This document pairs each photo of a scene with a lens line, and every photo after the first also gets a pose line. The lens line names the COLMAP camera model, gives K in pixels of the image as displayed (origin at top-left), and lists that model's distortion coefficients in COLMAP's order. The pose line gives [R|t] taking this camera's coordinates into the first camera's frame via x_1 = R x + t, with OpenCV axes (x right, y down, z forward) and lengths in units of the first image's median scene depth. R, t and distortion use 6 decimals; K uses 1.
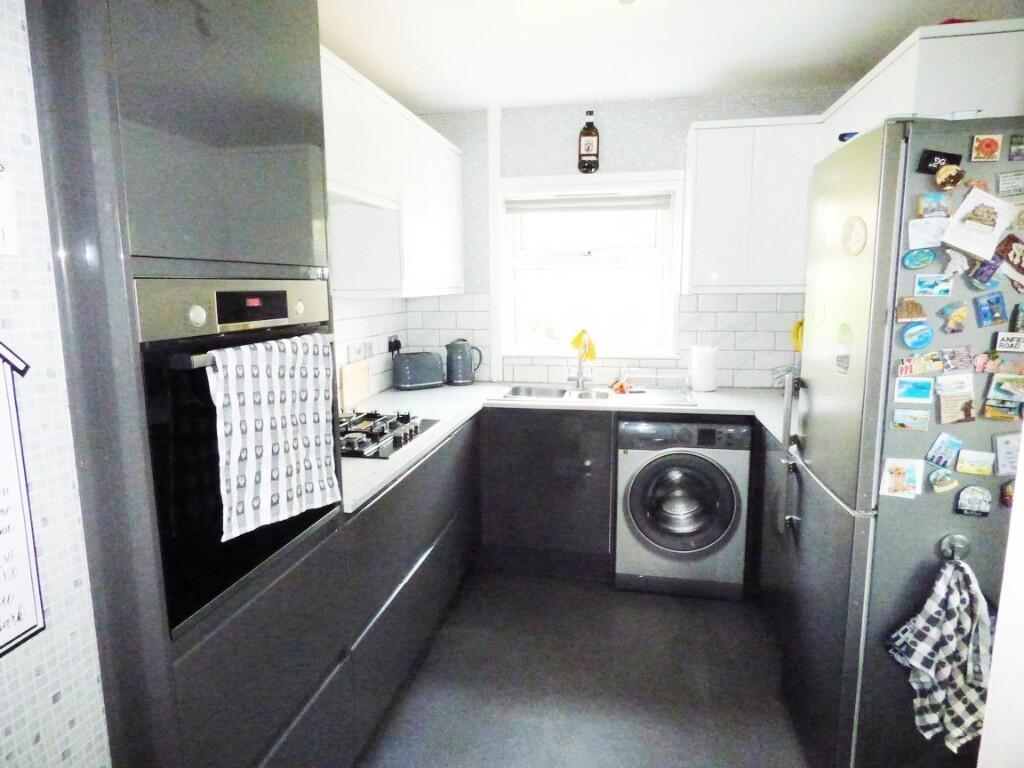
lens RADIAL K [[610.6, 0, 509.4], [0, 610.6, 377.8], [0, 0, 1]] dist [-0.008041, 0.004450]
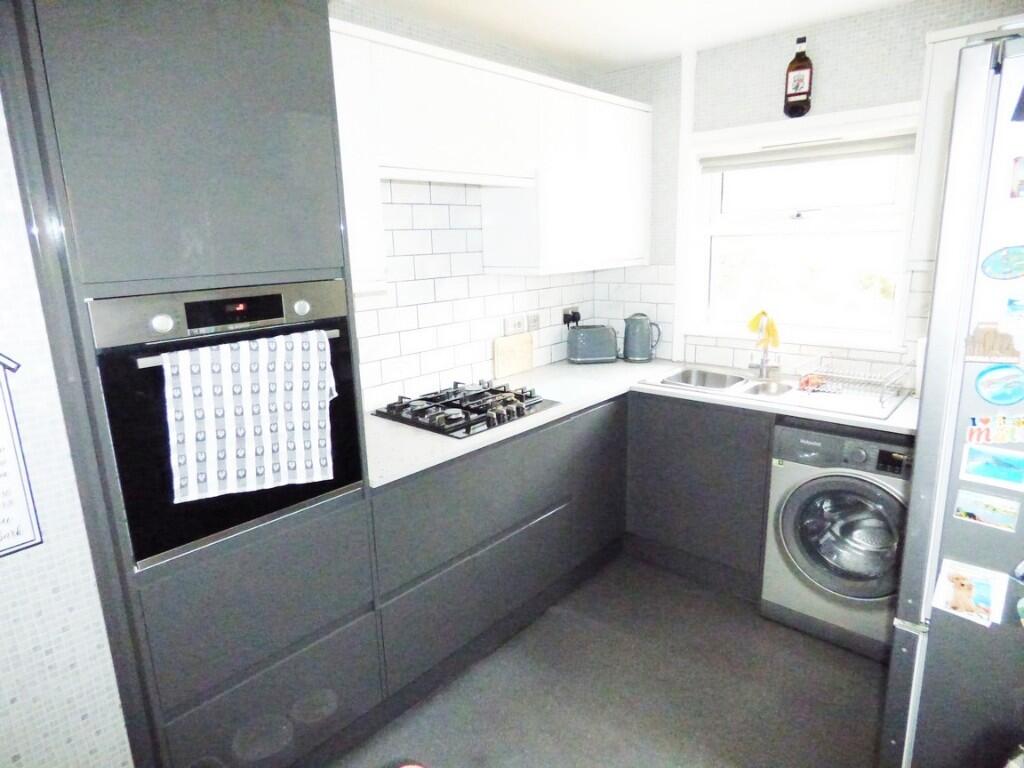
lens RADIAL K [[610.6, 0, 509.4], [0, 610.6, 377.8], [0, 0, 1]] dist [-0.008041, 0.004450]
pose [[0.863809, 0.093907, -0.494990, 0.294449], [-0.052679, 0.993925, 0.096632, -0.060089], [0.501057, -0.057396, 0.863509, 0.107727]]
